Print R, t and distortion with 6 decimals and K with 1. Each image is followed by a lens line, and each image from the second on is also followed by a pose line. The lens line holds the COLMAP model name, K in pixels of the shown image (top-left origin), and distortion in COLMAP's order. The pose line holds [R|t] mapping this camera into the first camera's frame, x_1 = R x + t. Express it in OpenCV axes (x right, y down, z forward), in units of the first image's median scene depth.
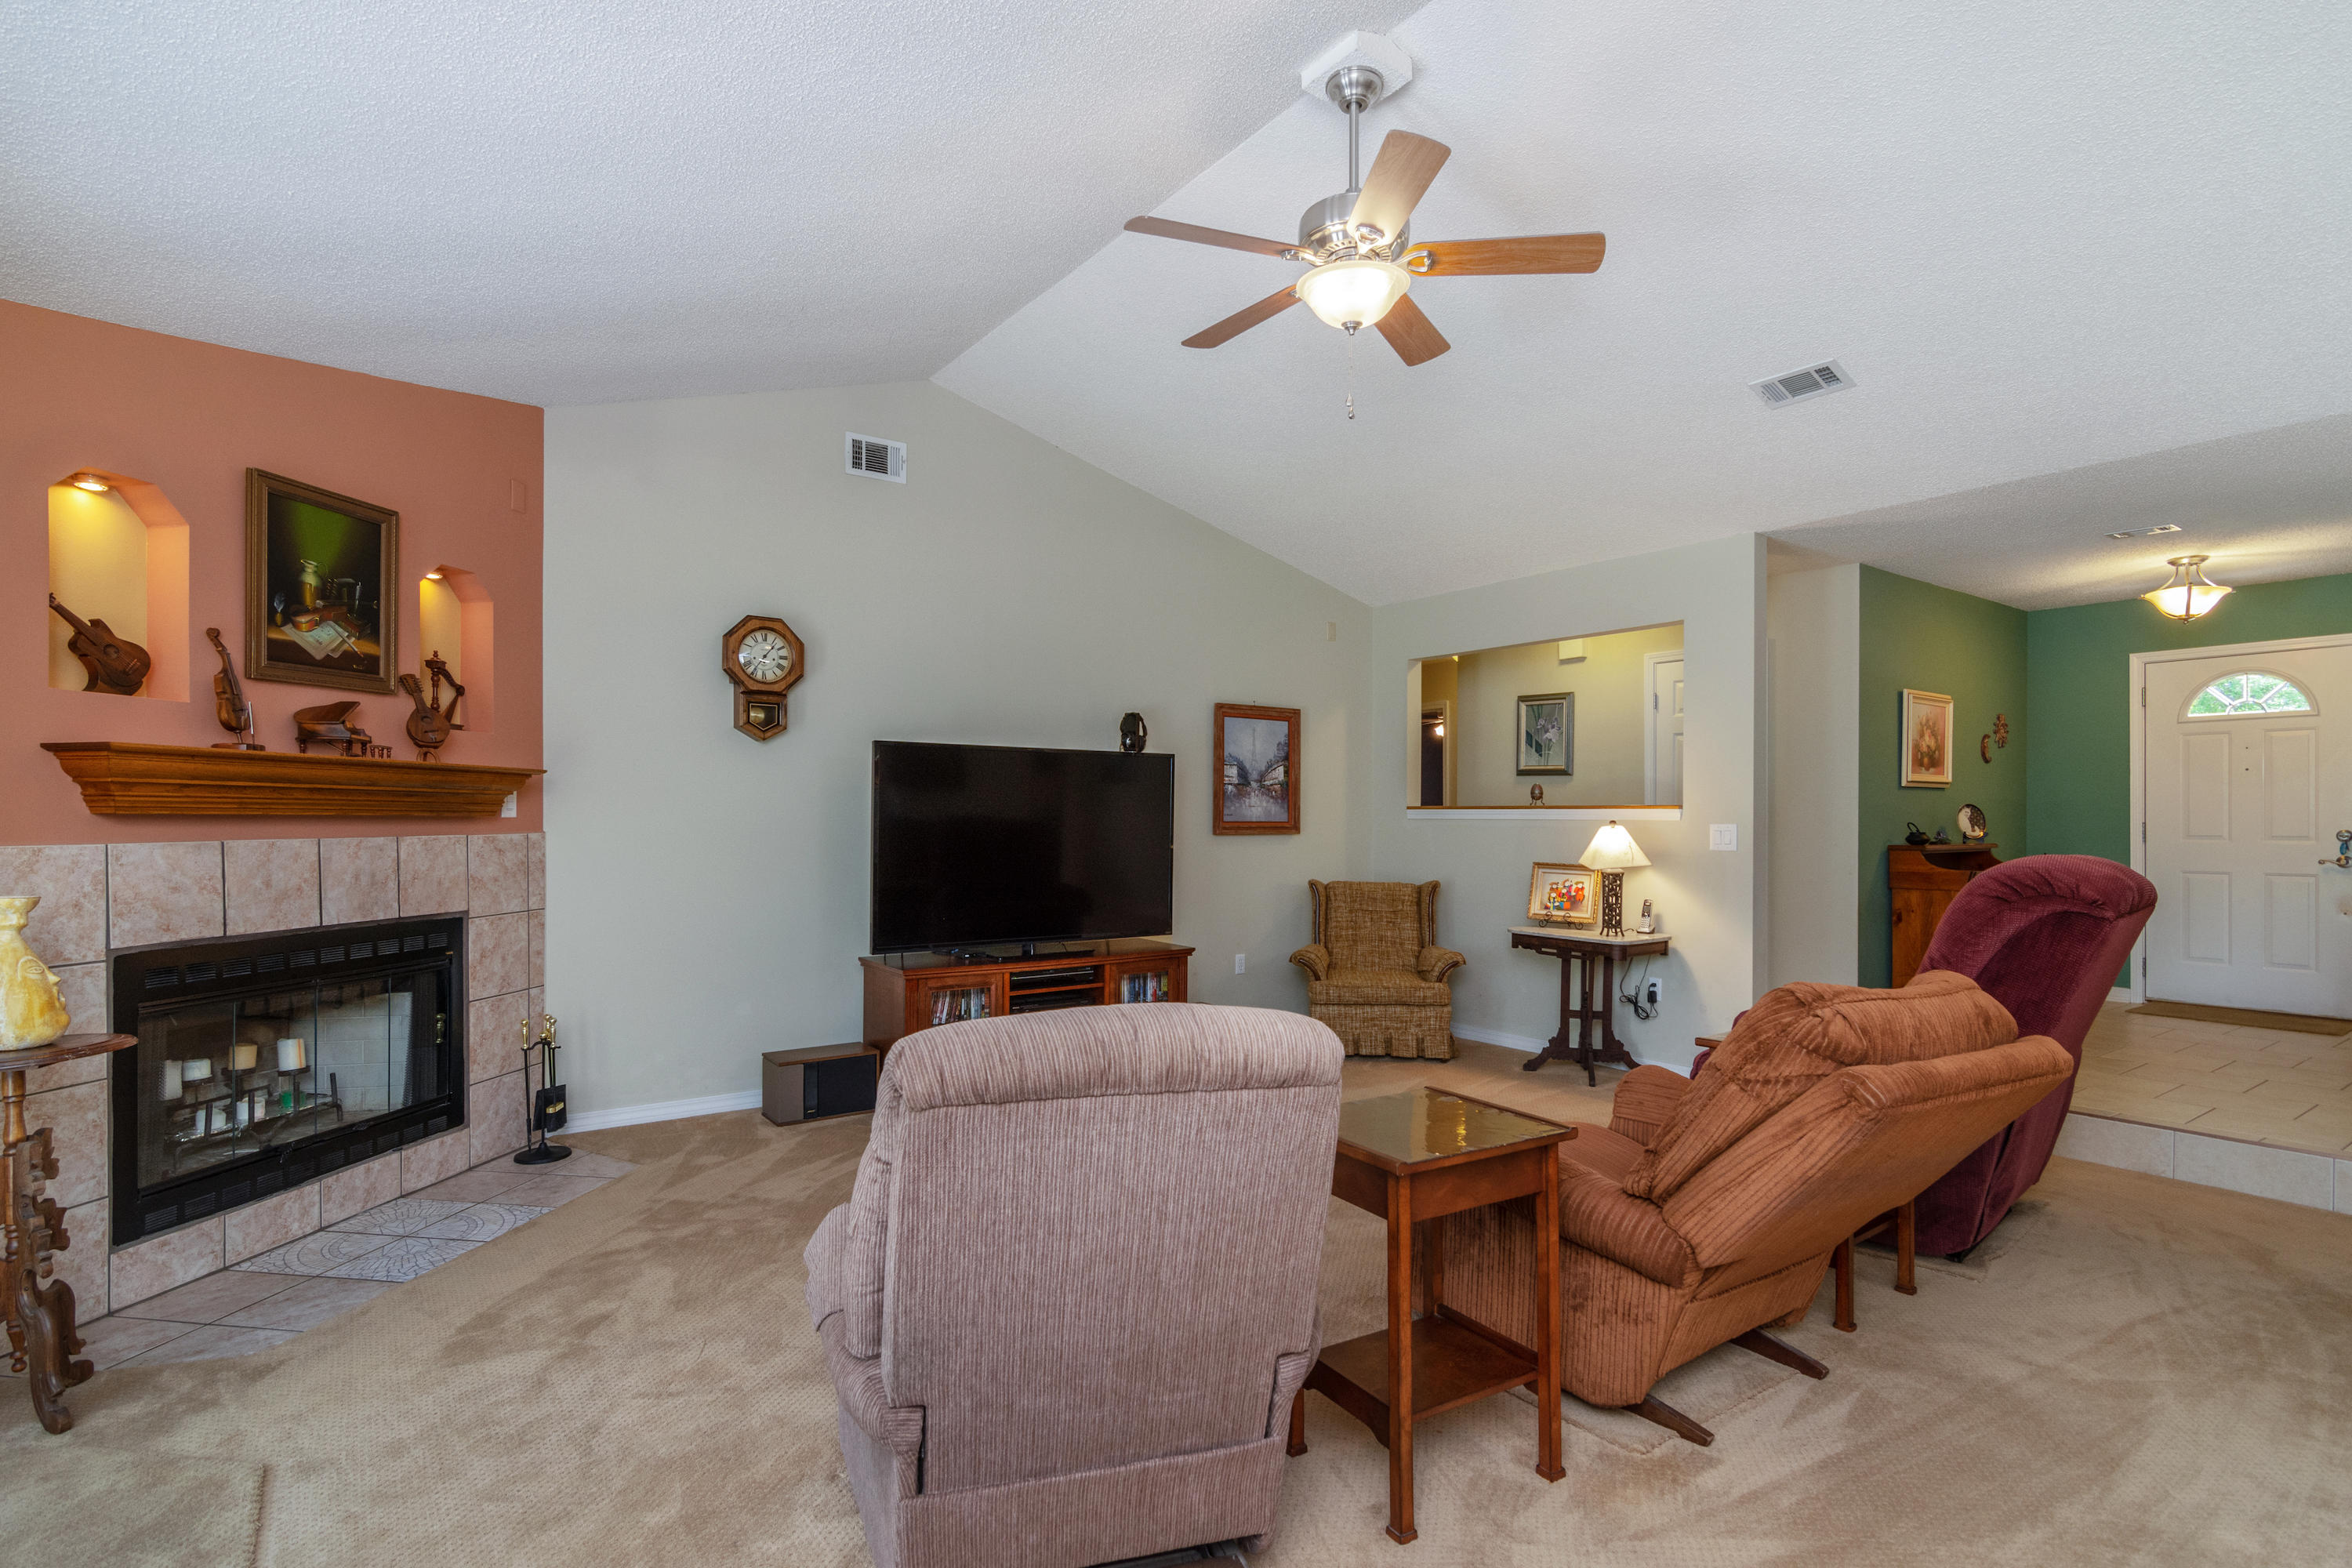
lens RADIAL K [[1195.2, 0, 1216.6], [0, 1195.2, 816.2], [0, 0, 1]] dist [0.003086, 0.001128]
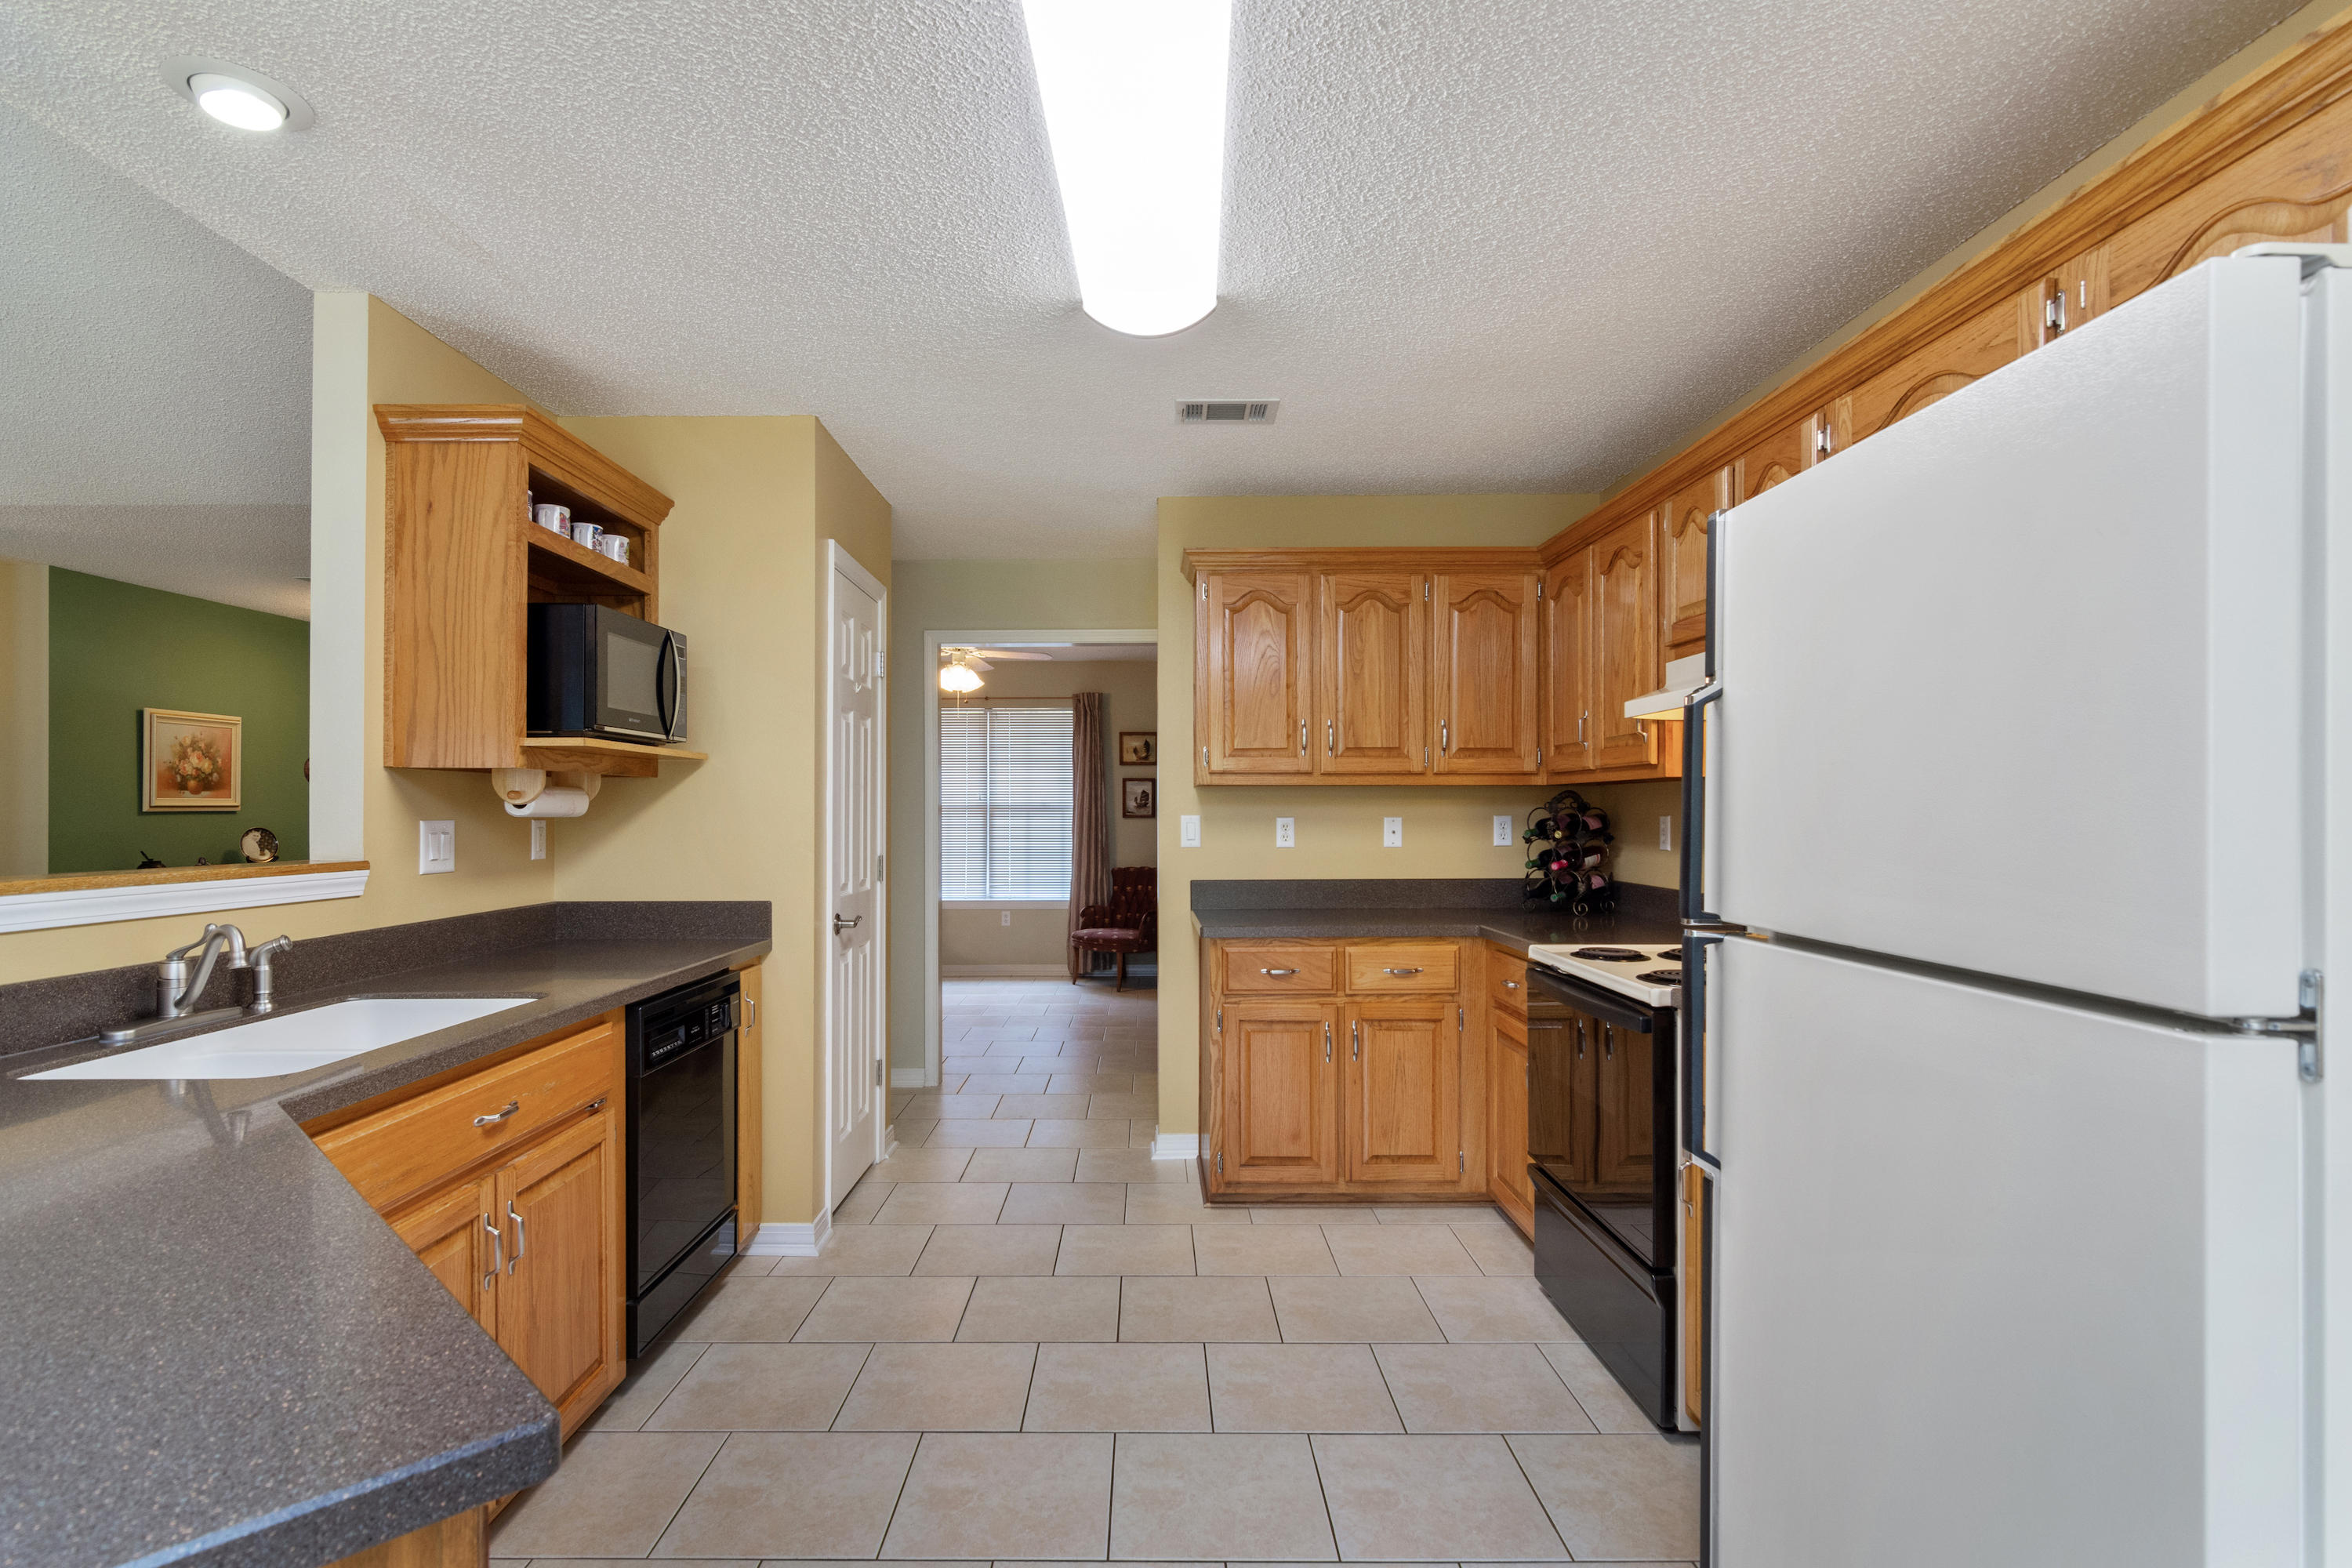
lens RADIAL K [[1145.7, 0, 1183.5], [0, 1145.7, 806.8], [0, 0, 1]] dist [-0.001352, 0.001089]
pose [[0.601449, -0.002958, 0.798906, 0.488511], [0.001673, 0.999996, 0.002443, -0.041335], [-0.798910, -0.000133, 0.601451, -0.278412]]
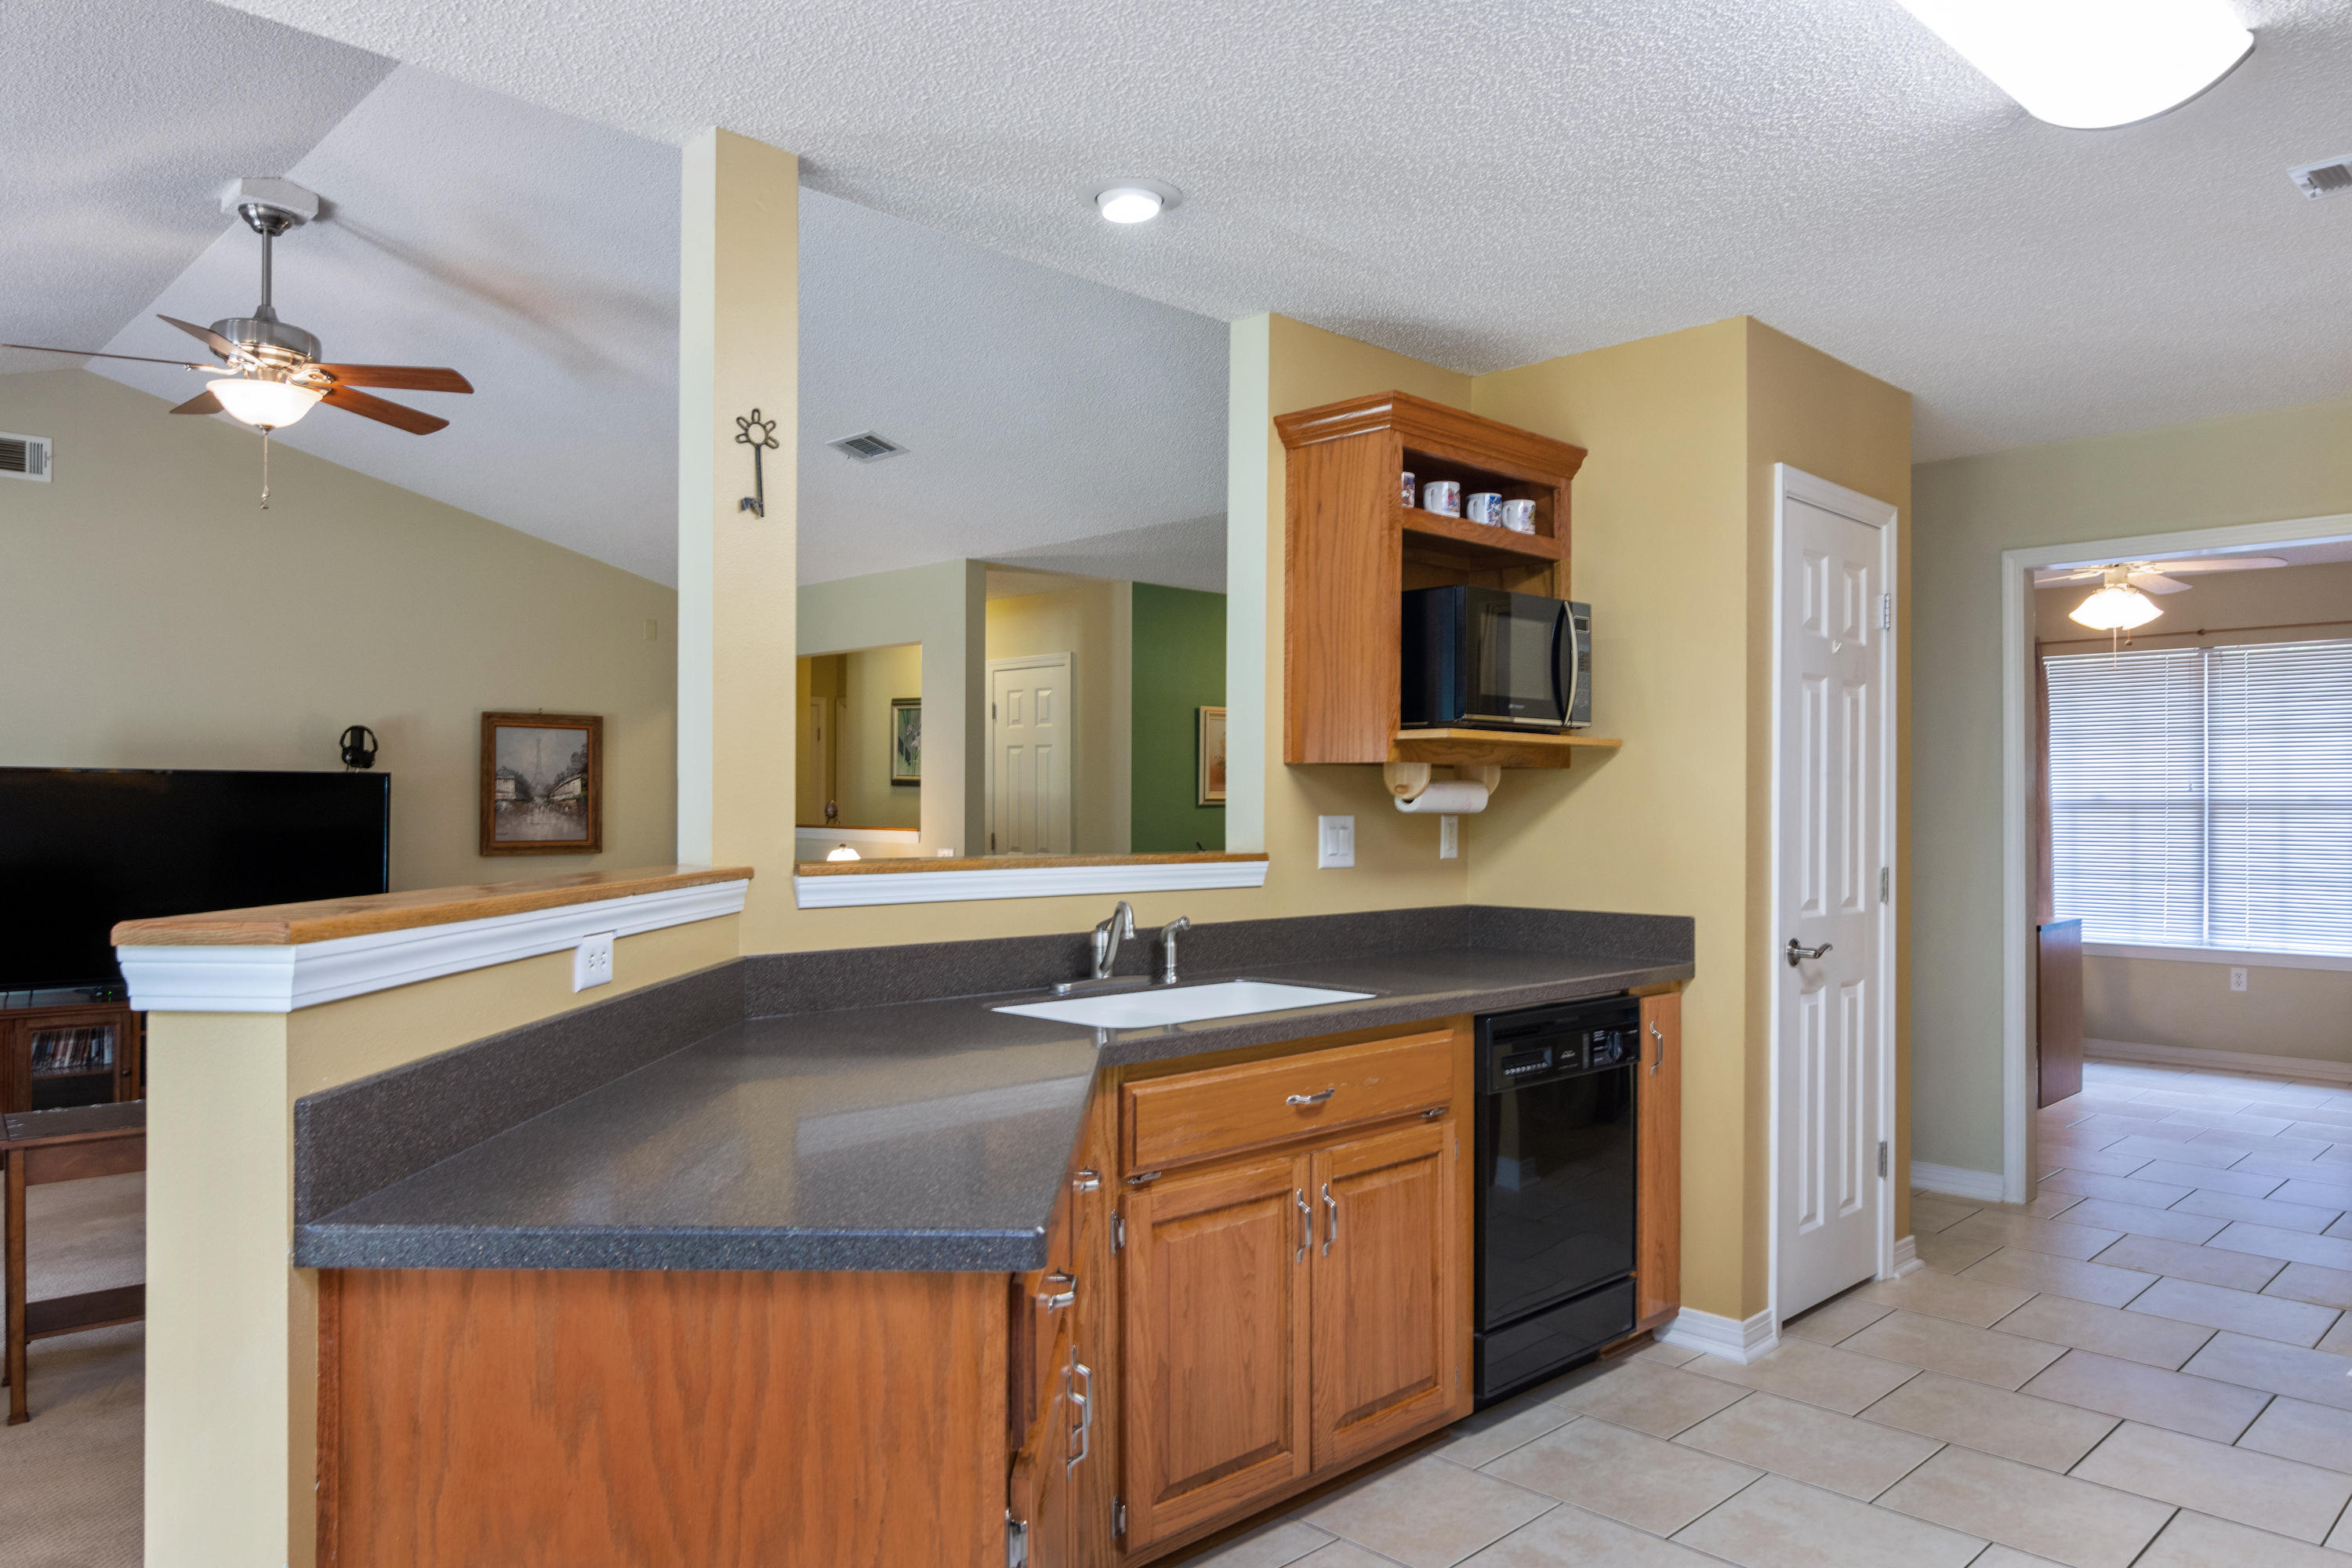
lens RADIAL K [[1652.0, 0, 1267.6], [0, 1652.0, 794.0], [0, 0, 1]] dist [0.000769, 0.002120]
pose [[0.987654, 0.000026, 0.156652, 0.577539], [0.000298, 0.999998, -0.002046, -0.042954], [-0.156651, 0.002067, 0.987652, -0.496531]]
